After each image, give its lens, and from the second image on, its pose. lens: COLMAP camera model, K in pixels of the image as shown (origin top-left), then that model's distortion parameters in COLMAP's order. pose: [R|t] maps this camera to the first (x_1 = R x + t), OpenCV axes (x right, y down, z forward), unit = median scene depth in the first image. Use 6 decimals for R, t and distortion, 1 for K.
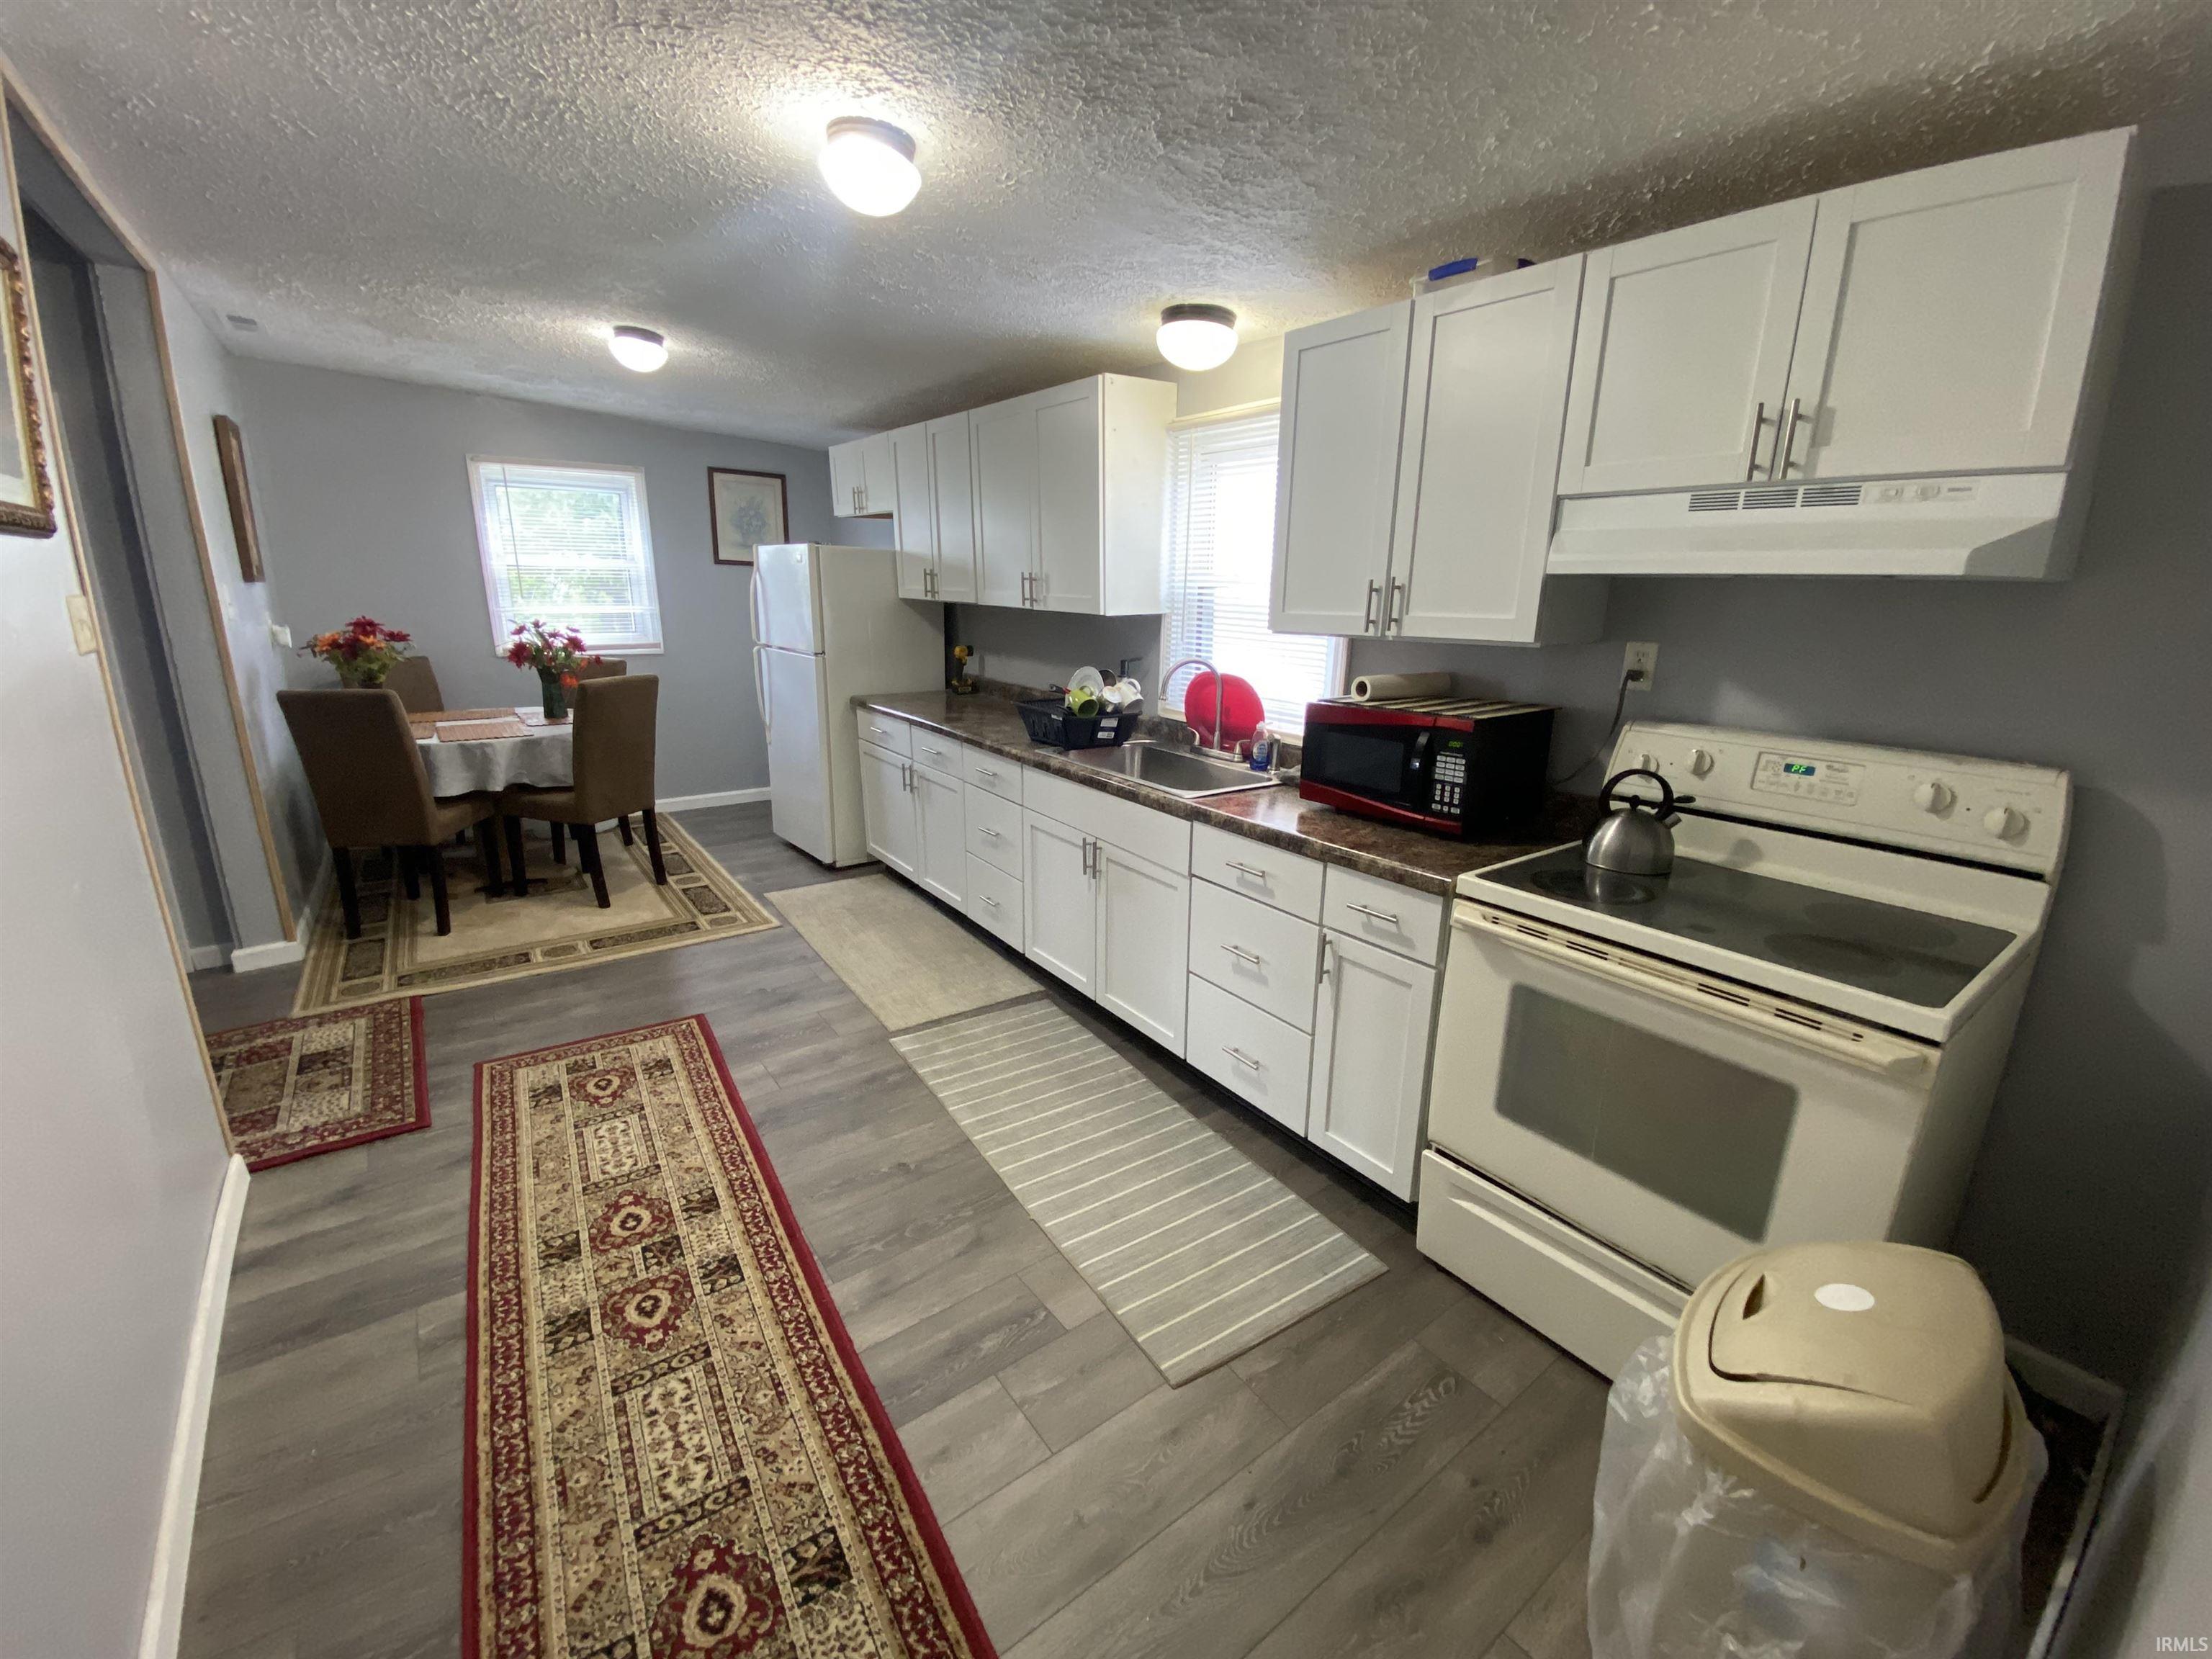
lens RADIAL K [[902.2, 0, 1106.9], [0, 902.2, 823.2], [0, 0, 1]] dist [0.020023, -0.021068]
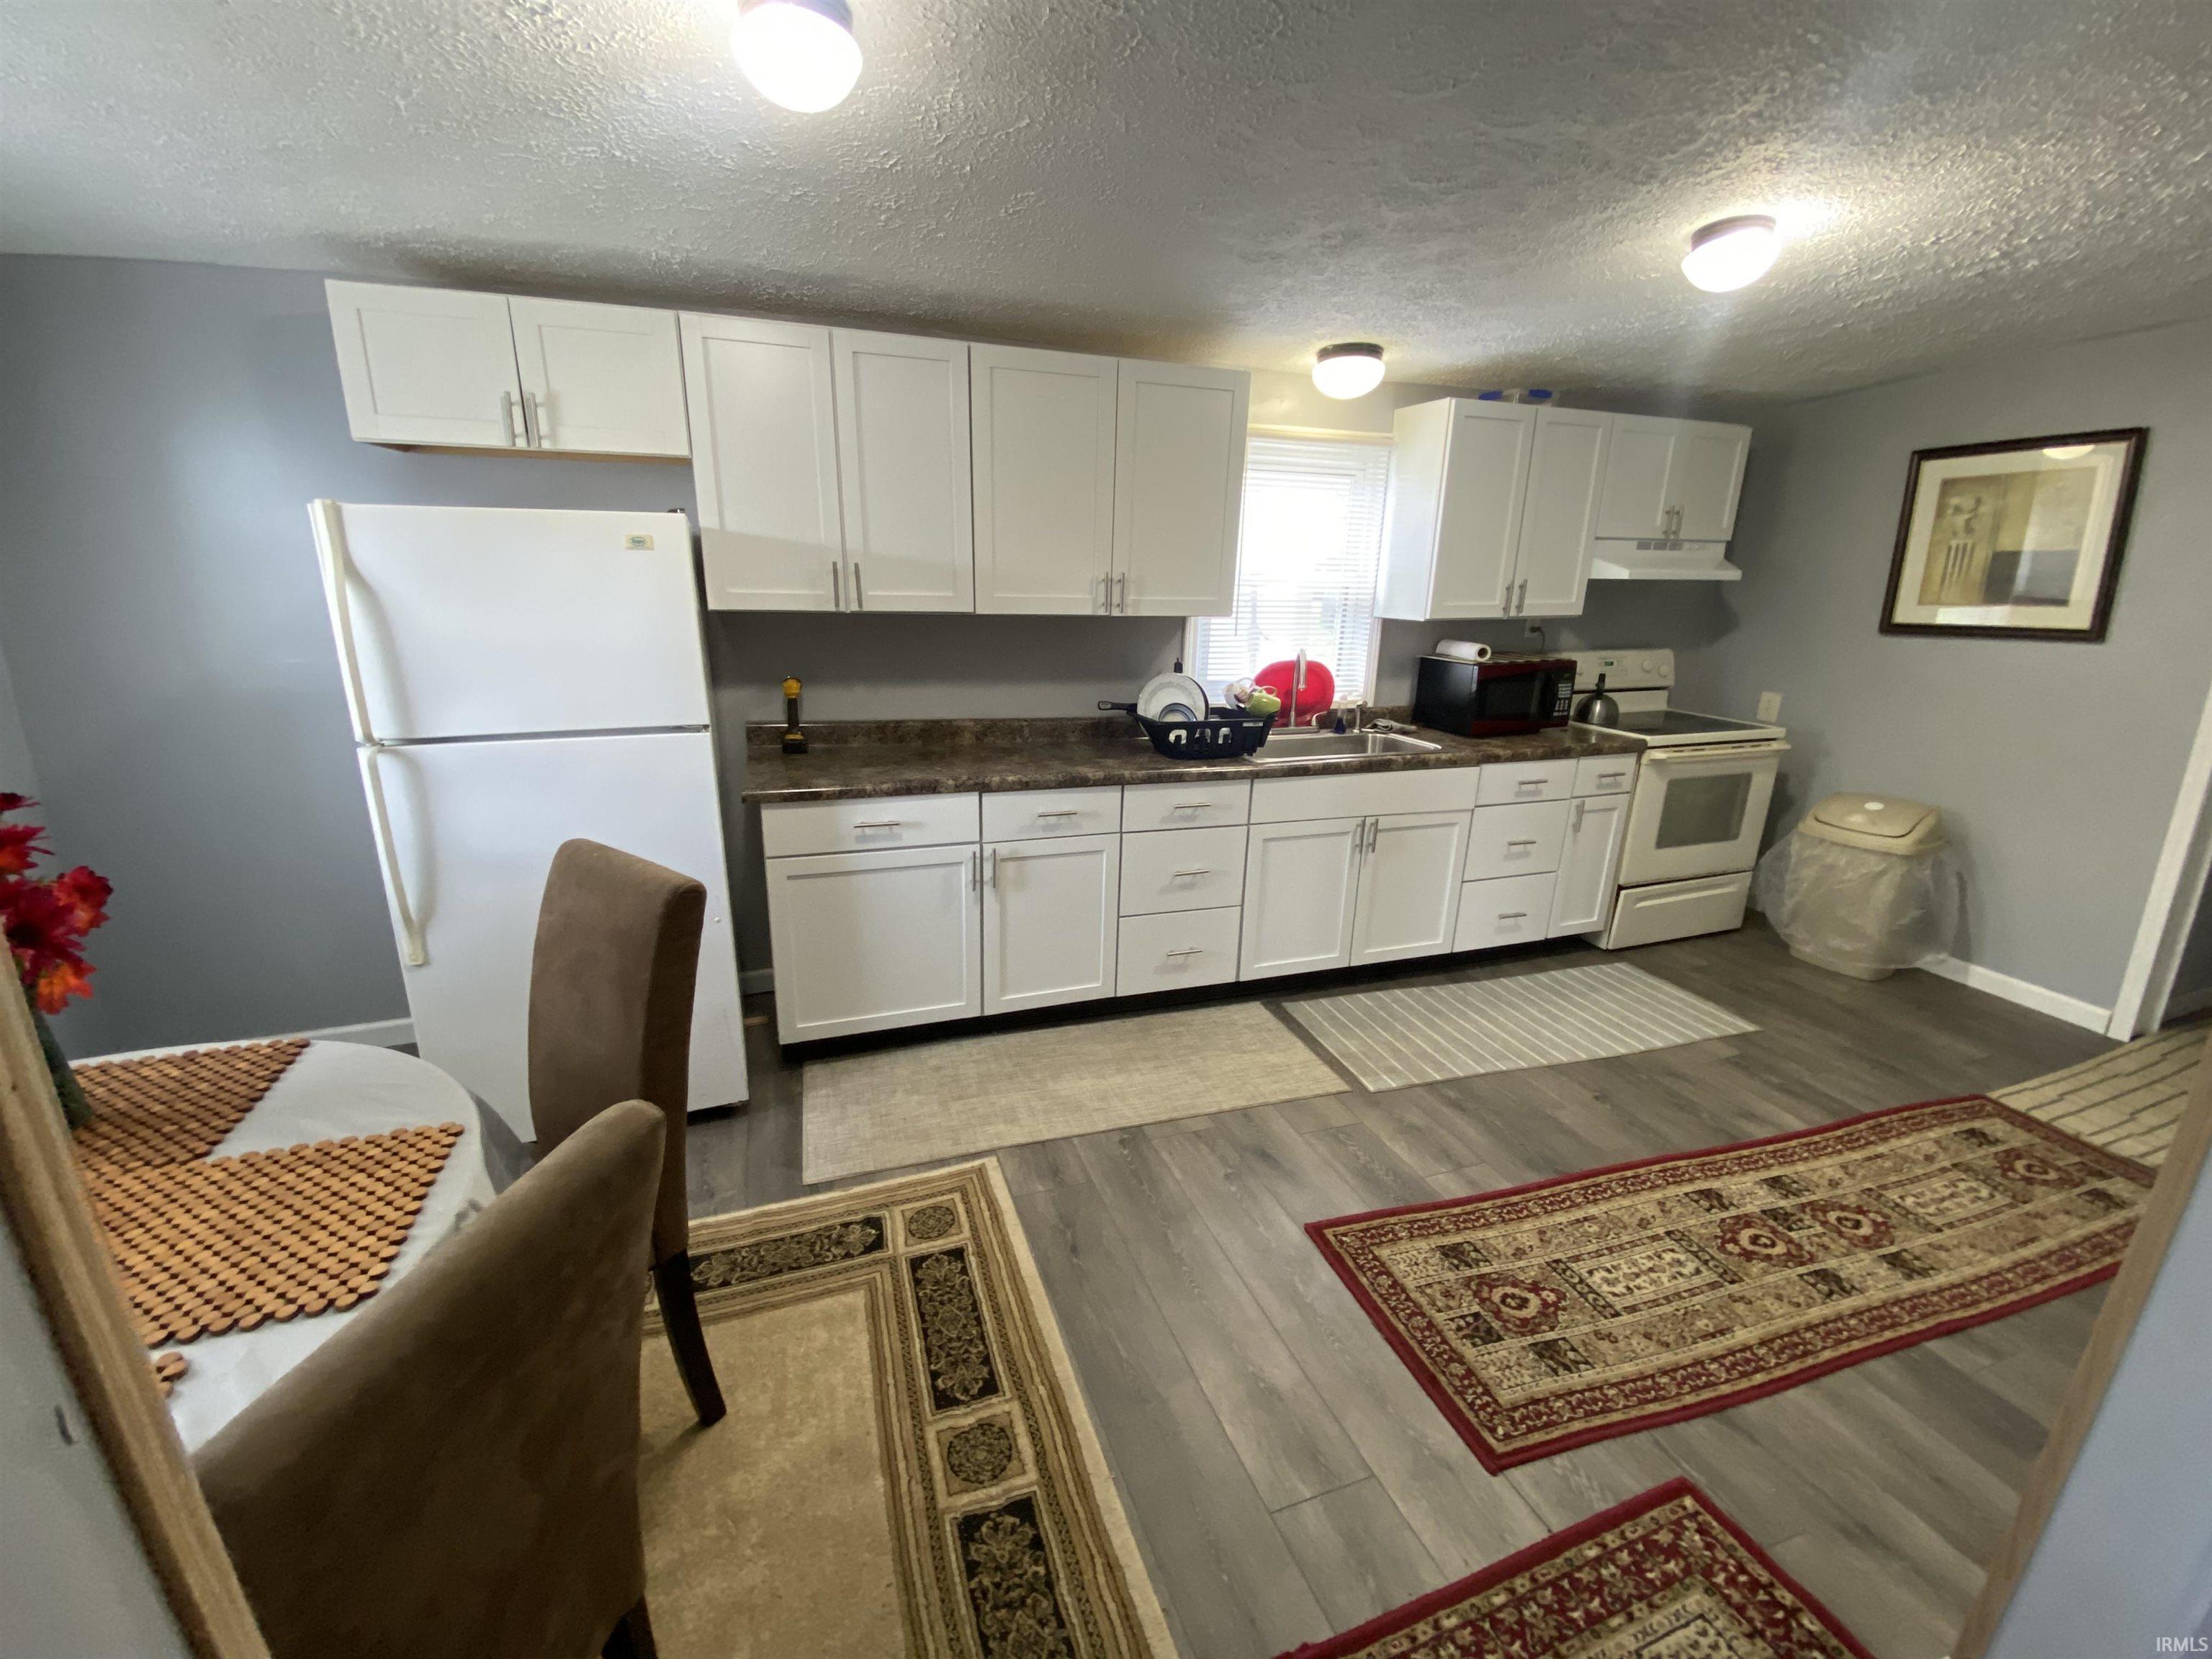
lens RADIAL K [[902.2, 0, 1106.9], [0, 902.2, 823.2], [0, 0, 1]] dist [0.020023, -0.021068]
pose [[0.287808, -0.263825, 0.920632, -1.371420], [0.241439, 0.950244, 0.196832, -0.330404], [-0.926754, 0.165627, 0.337186, 1.127444]]
